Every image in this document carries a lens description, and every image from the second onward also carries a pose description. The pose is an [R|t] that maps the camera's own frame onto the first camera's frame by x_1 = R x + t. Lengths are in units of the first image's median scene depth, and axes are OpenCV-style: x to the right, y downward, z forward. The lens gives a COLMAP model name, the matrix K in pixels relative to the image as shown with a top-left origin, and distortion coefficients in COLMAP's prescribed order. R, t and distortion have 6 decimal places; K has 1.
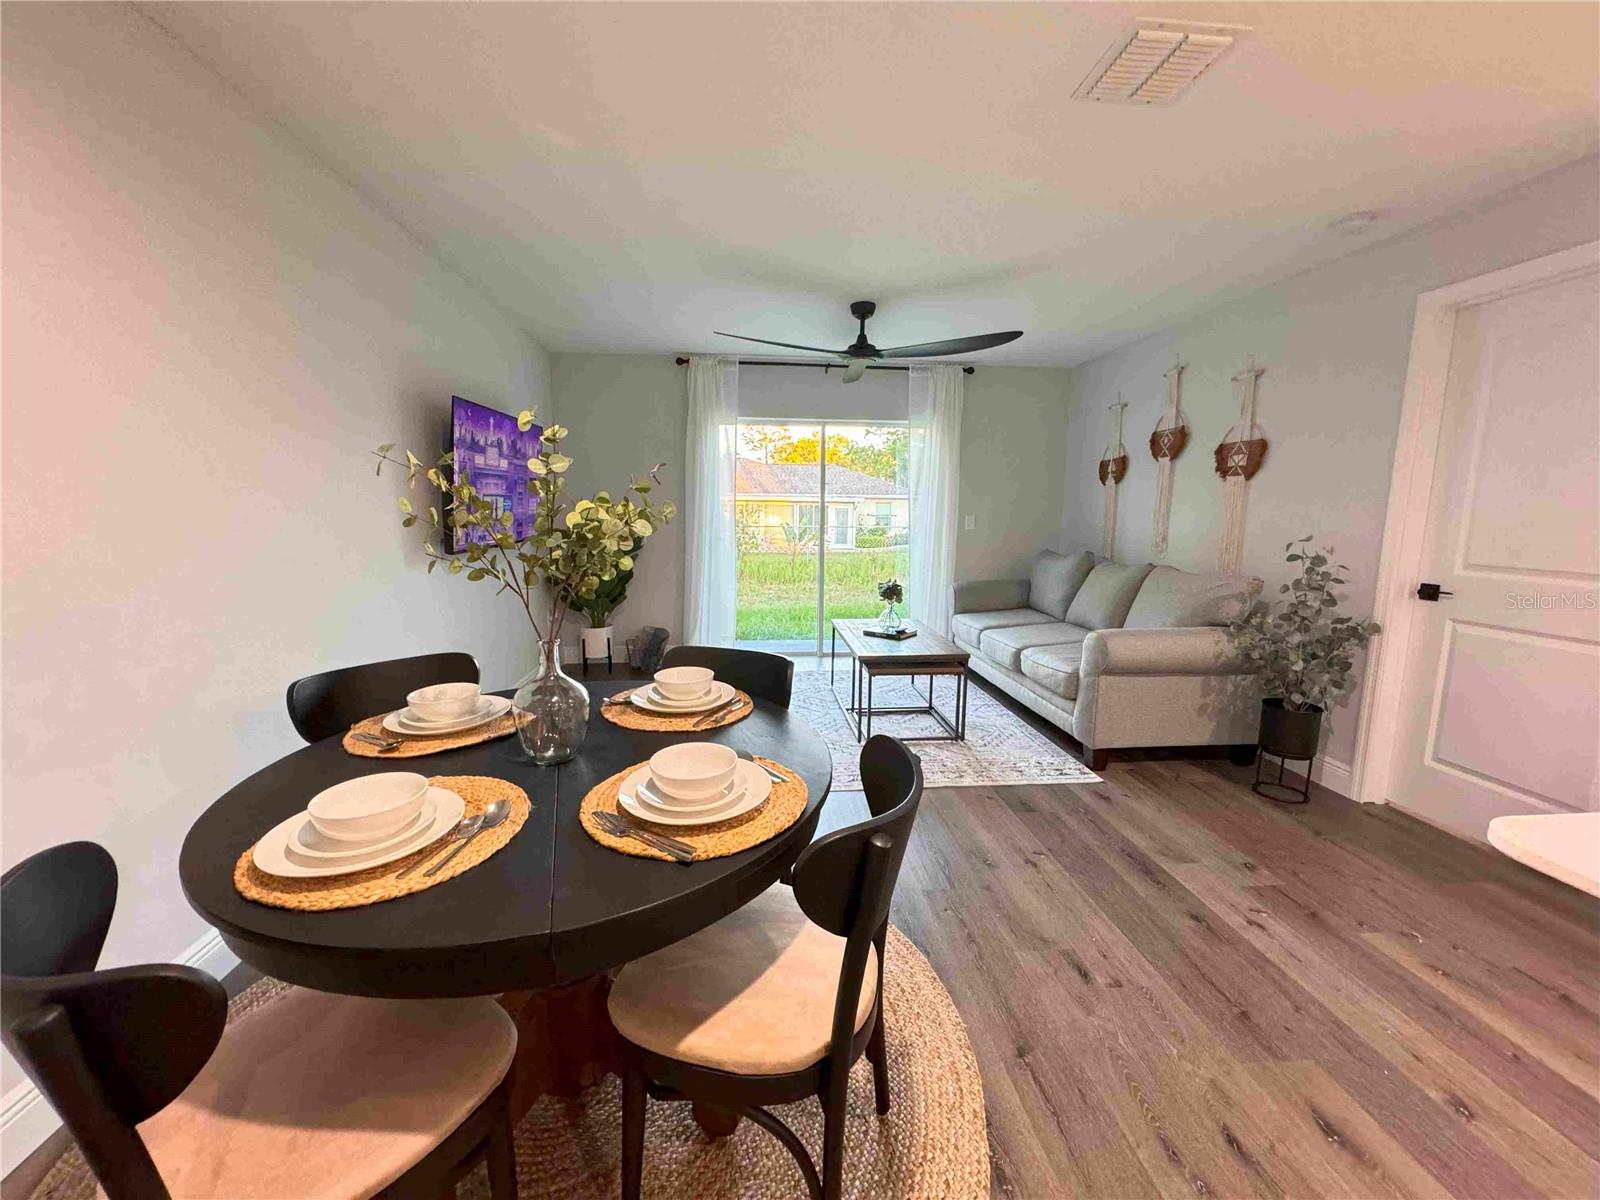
lens RADIAL K [[635.6, 0, 801.4], [0, 635.6, 601.9], [0, 0, 1]] dist [-0.001738, 0.000645]
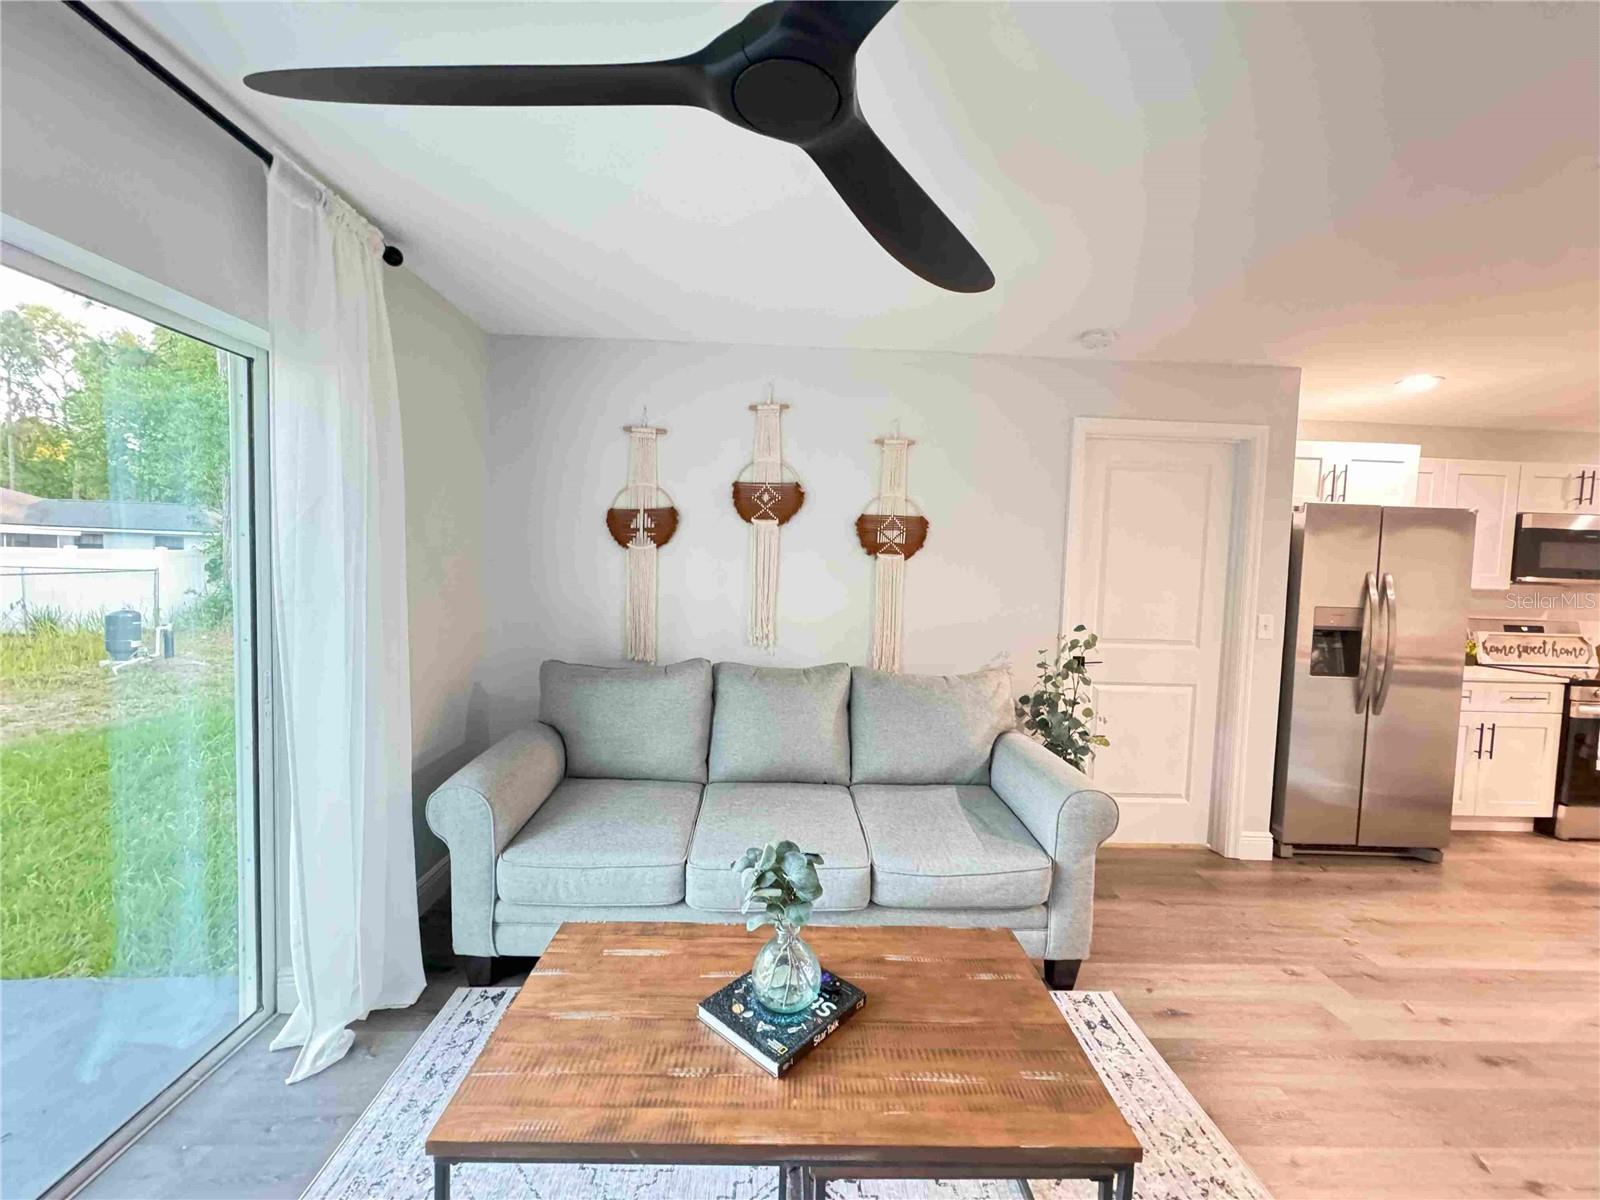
lens RADIAL K [[635.6, 0, 795.3], [0, 635.6, 600.4], [0, 0, 1]] dist [-0.001738, 0.000645]
pose [[0.075213, -0.062375, 0.995215, -0.196409], [0.118361, 0.991545, 0.053200, -0.198712], [-0.990118, 0.113793, 0.081960, 1.072141]]
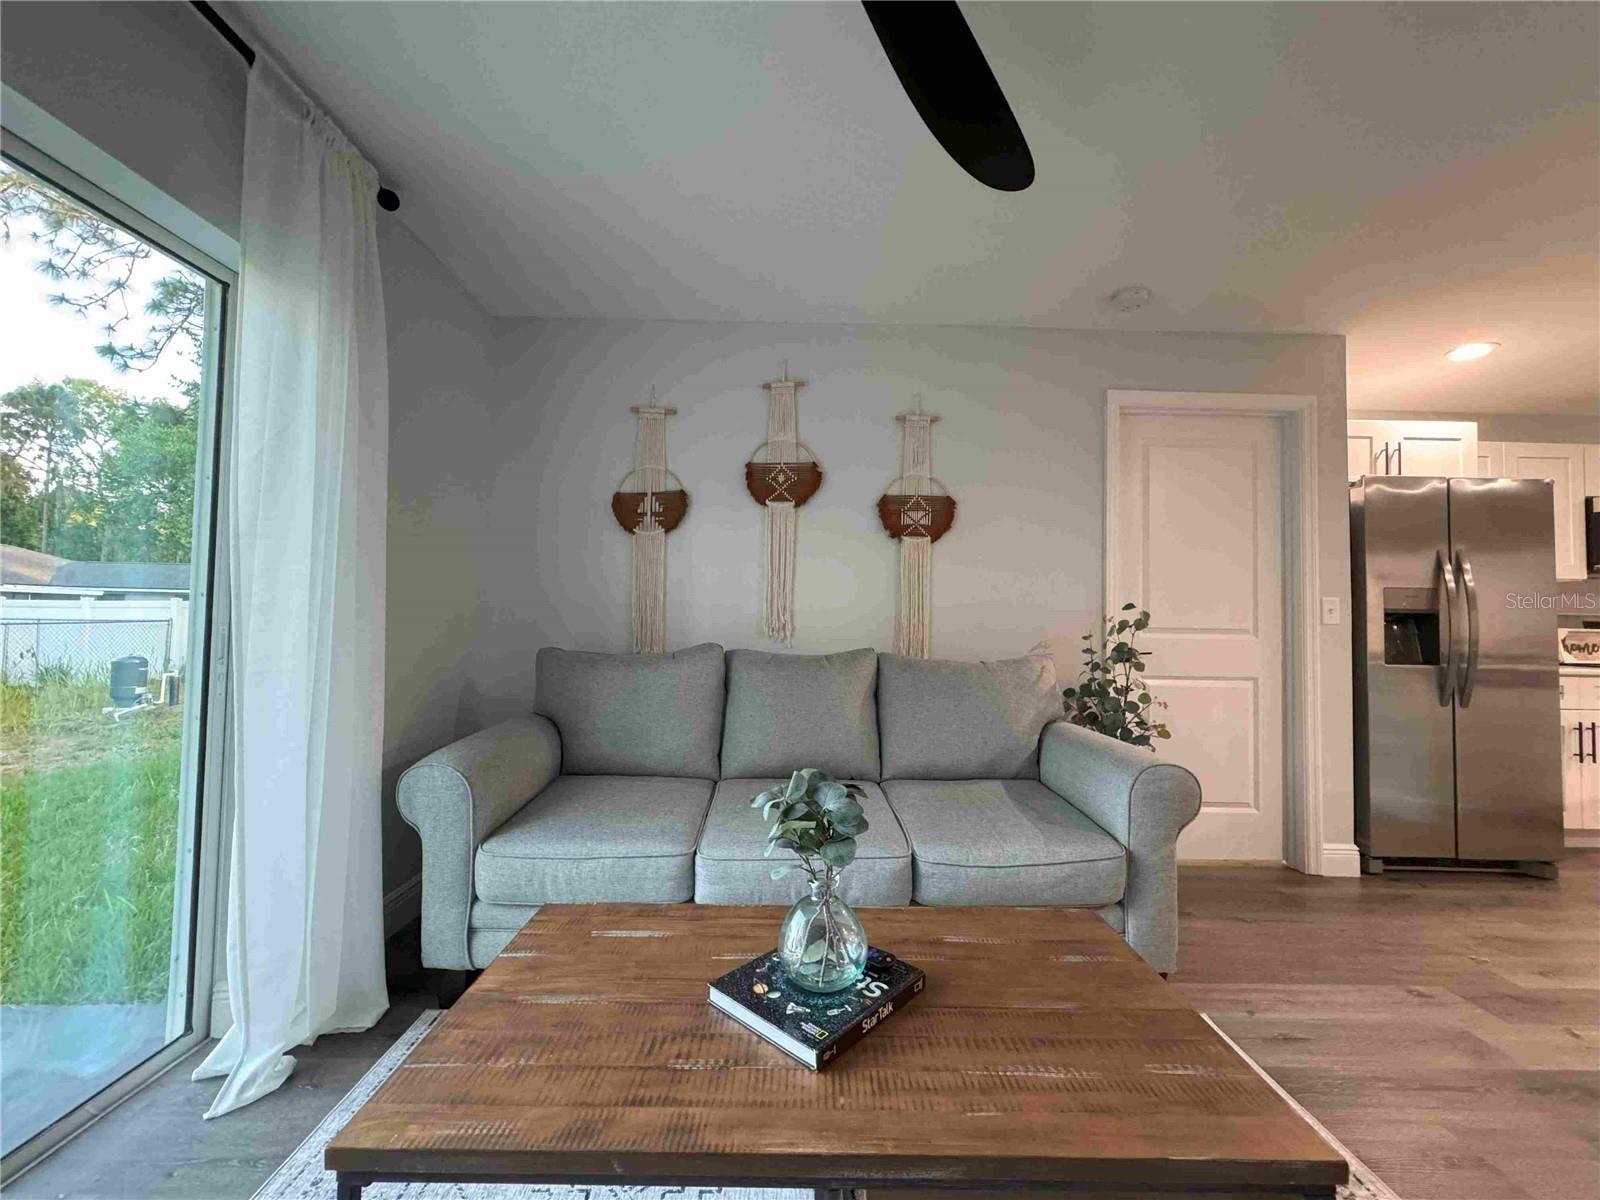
lens RADIAL K [[635.6, 0, 795.6], [0, 635.6, 600.3], [0, 0, 1]] dist [-0.001738, 0.000645]
pose [[0.092302, 0.025672, 0.995400, -0.132916], [0.132046, 0.990523, -0.037790, -0.108623], [-0.986937, 0.134927, 0.088038, 1.098022]]
